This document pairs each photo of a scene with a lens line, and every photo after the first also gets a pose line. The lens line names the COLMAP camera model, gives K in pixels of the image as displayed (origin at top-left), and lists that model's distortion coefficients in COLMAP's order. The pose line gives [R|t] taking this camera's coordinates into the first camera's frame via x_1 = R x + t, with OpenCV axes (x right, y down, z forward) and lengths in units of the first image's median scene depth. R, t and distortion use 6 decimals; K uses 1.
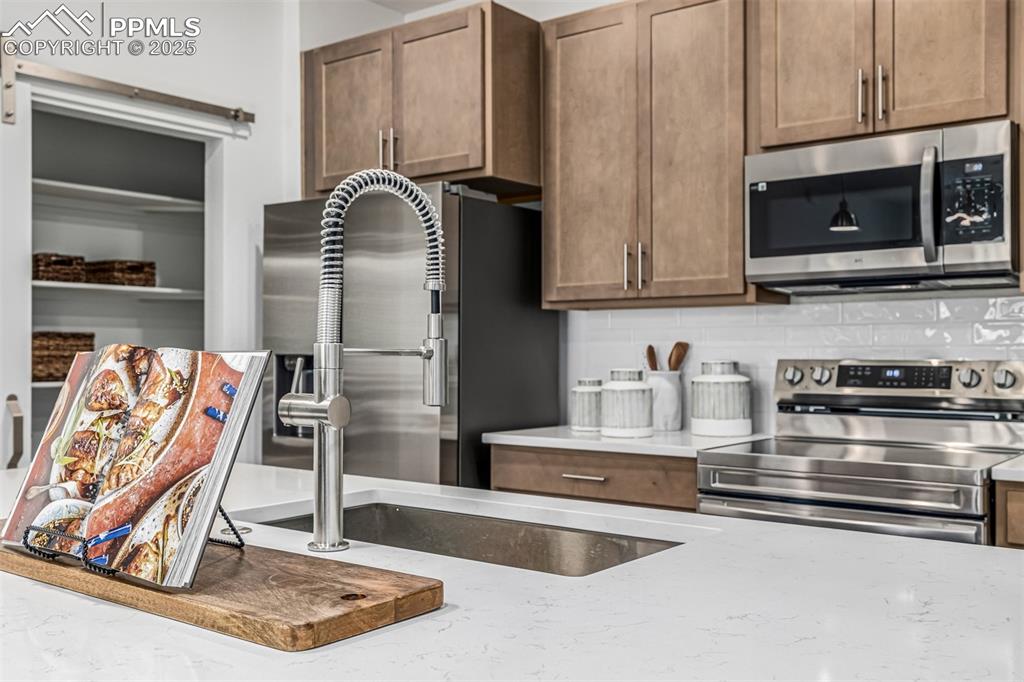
lens RADIAL K [[997.9, 0, 516.2], [0, 997.9, 345.2], [0, 0, 1]] dist [0.017382, 0.000000]
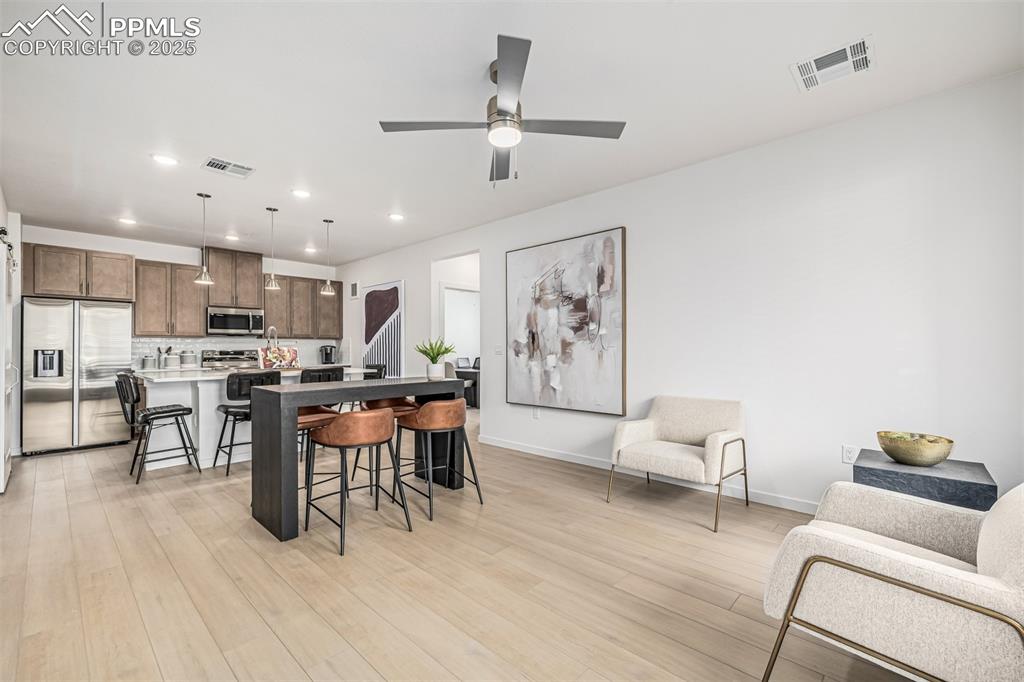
lens RADIAL K [[433.7, 0, 509.4], [0, 433.7, 346.9], [0, 0, 1]] dist [0.003127, -0.001031]
pose [[0.091507, 0.004314, 0.995795, -1.664852], [-0.000252, 0.999991, -0.004309, 0.007573], [-0.995804, 0.000144, 0.091508, -0.606165]]
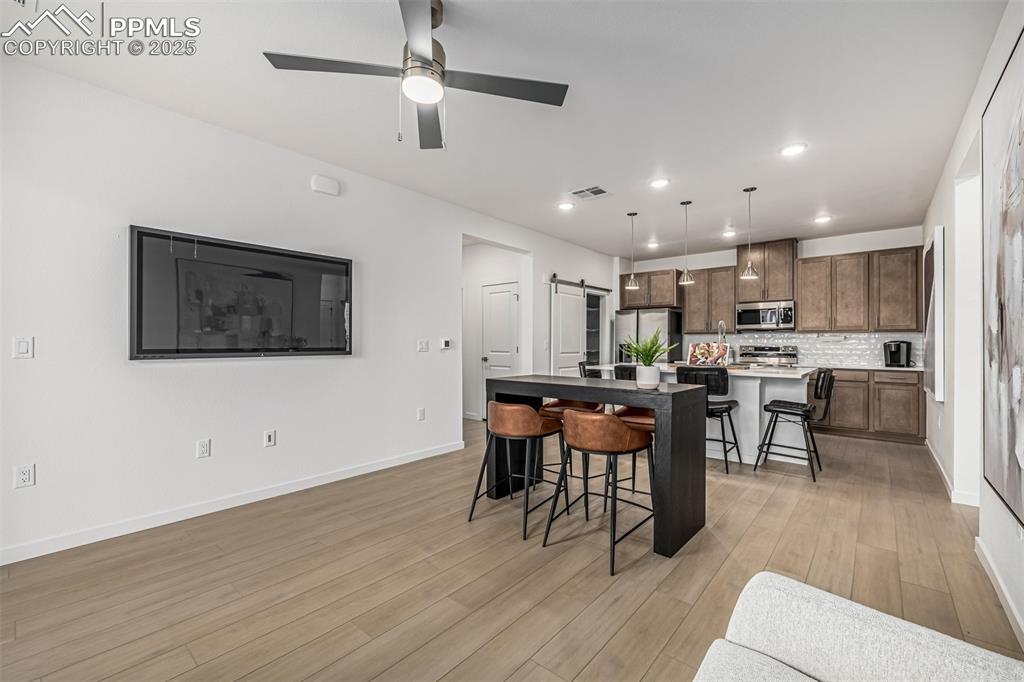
lens RADIAL K [[433.7, 0, 516.4], [0, 433.7, 339.9], [0, 0, 1]] dist [0.003127, -0.001031]
pose [[0.999394, 0.004147, -0.034551, -0.762396], [-0.004322, 0.999978, -0.004997, 0.001993], [0.034529, 0.005143, 0.999390, -1.150903]]
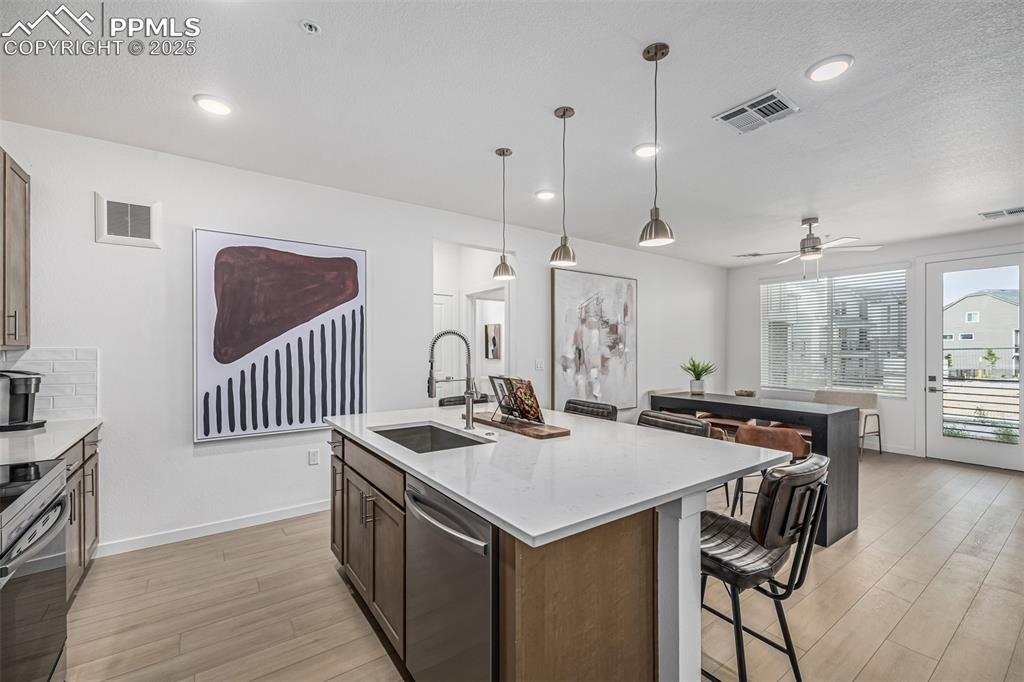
lens RADIAL K [[433.7, 0, 516.7], [0, 433.7, 347.5], [0, 0, 1]] dist [0.003127, -0.001031]
pose [[-0.961895, 0.000329, 0.273418, -0.368887], [-0.000741, 0.999992, -0.003810, -0.048137], [-0.273417, -0.003867, -0.961888, 1.142939]]
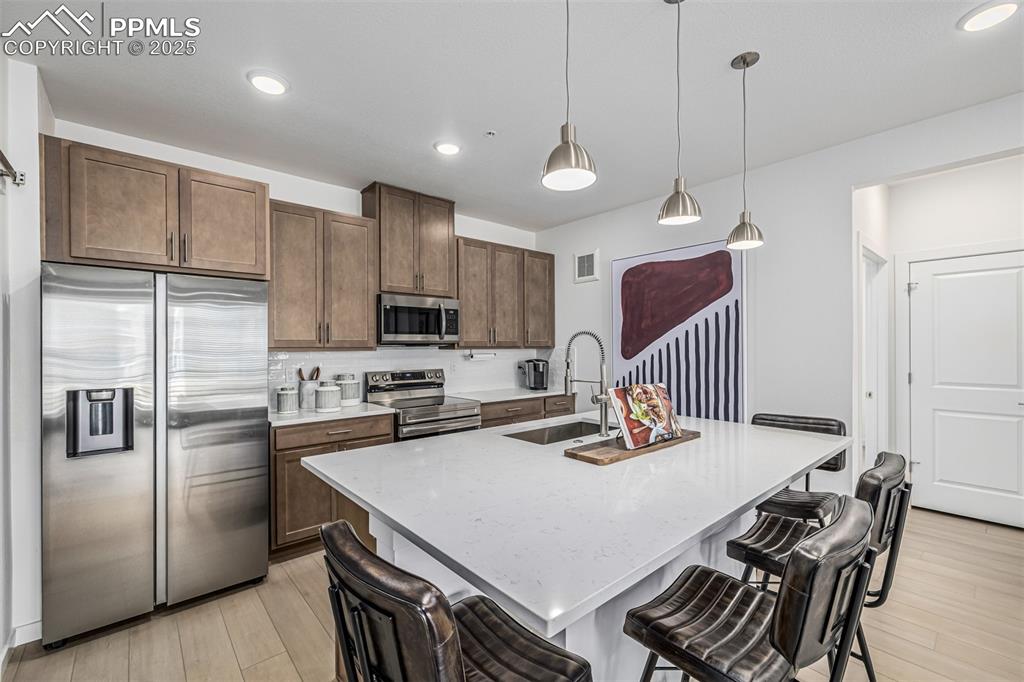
lens RADIAL K [[433.7, 0, 509.9], [0, 433.7, 348.4], [0, 0, 1]] dist [0.003127, -0.001031]
pose [[0.190958, -0.003090, 0.981593, -0.786090], [0.000883, 0.999995, 0.002976, -0.051509], [-0.981598, 0.000299, 0.190960, 0.455018]]
